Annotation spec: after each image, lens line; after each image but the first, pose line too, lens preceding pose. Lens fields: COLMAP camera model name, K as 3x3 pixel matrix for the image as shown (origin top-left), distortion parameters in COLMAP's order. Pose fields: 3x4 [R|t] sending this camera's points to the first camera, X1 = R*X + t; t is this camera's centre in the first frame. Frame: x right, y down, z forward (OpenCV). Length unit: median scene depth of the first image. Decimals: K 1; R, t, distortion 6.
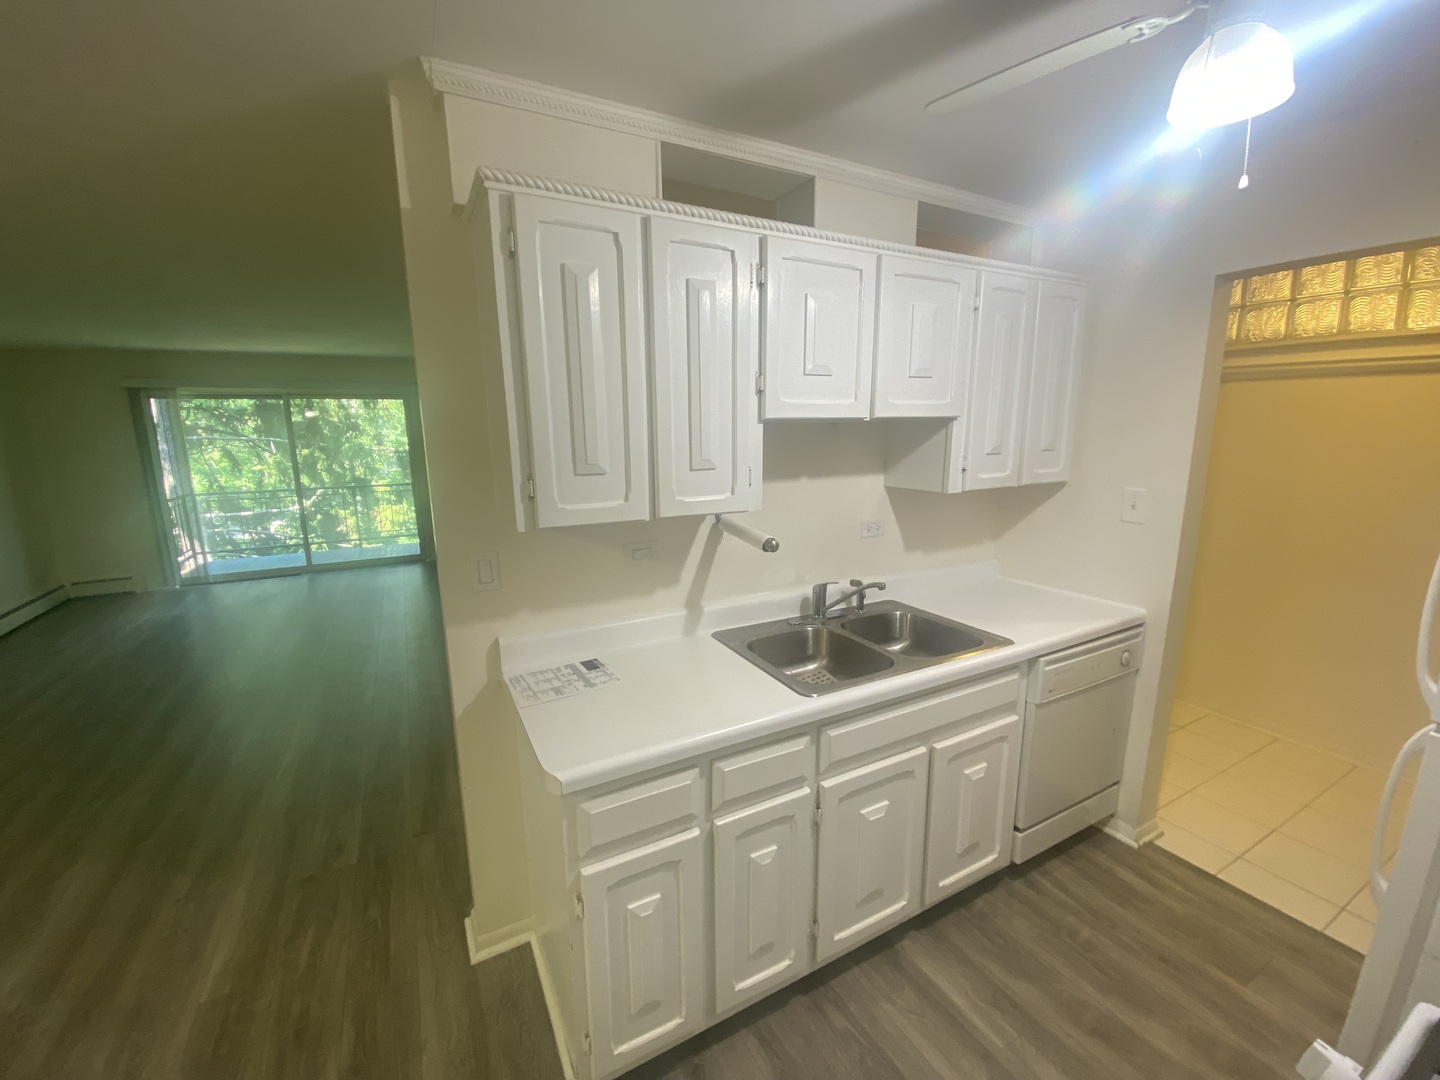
lens RADIAL K [[587.6, 0, 716.4], [0, 587.6, 534.5], [0, 0, 1]] dist [0.049603, -0.035180]
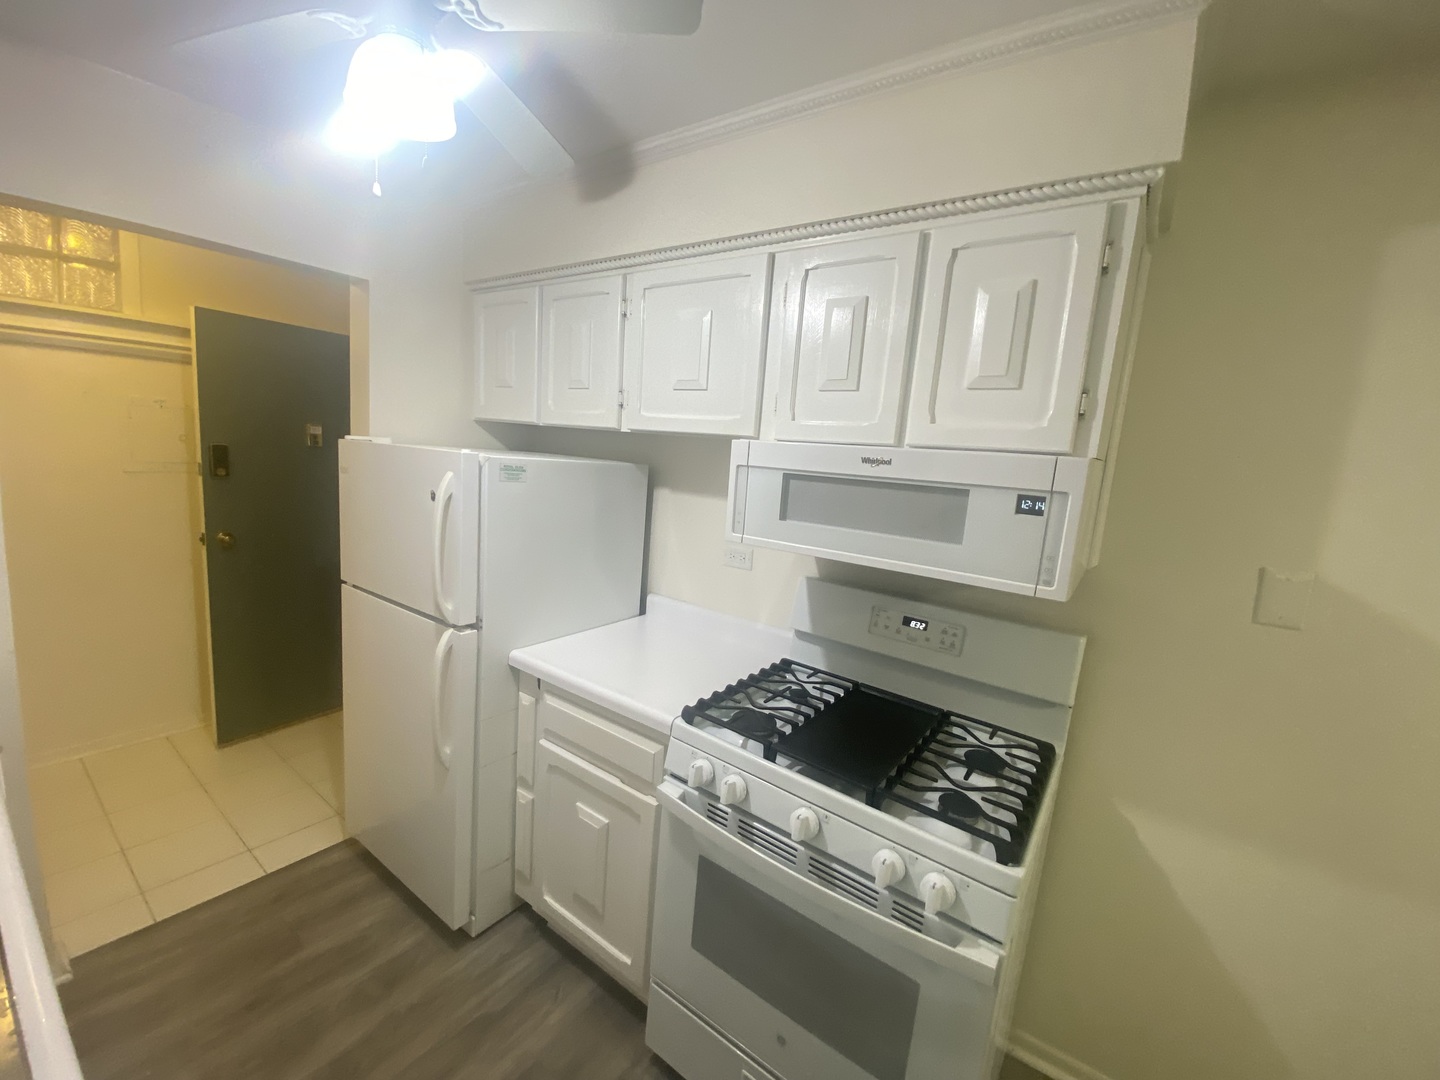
lens RADIAL K [[587.6, 0, 716.4], [0, 587.6, 534.5], [0, 0, 1]] dist [0.049603, -0.035180]
pose [[0.438220, 0.171963, -0.882265, 1.122781], [-0.245288, 0.967155, 0.066674, -0.107773], [0.864753, 0.187191, 0.466007, 0.607839]]
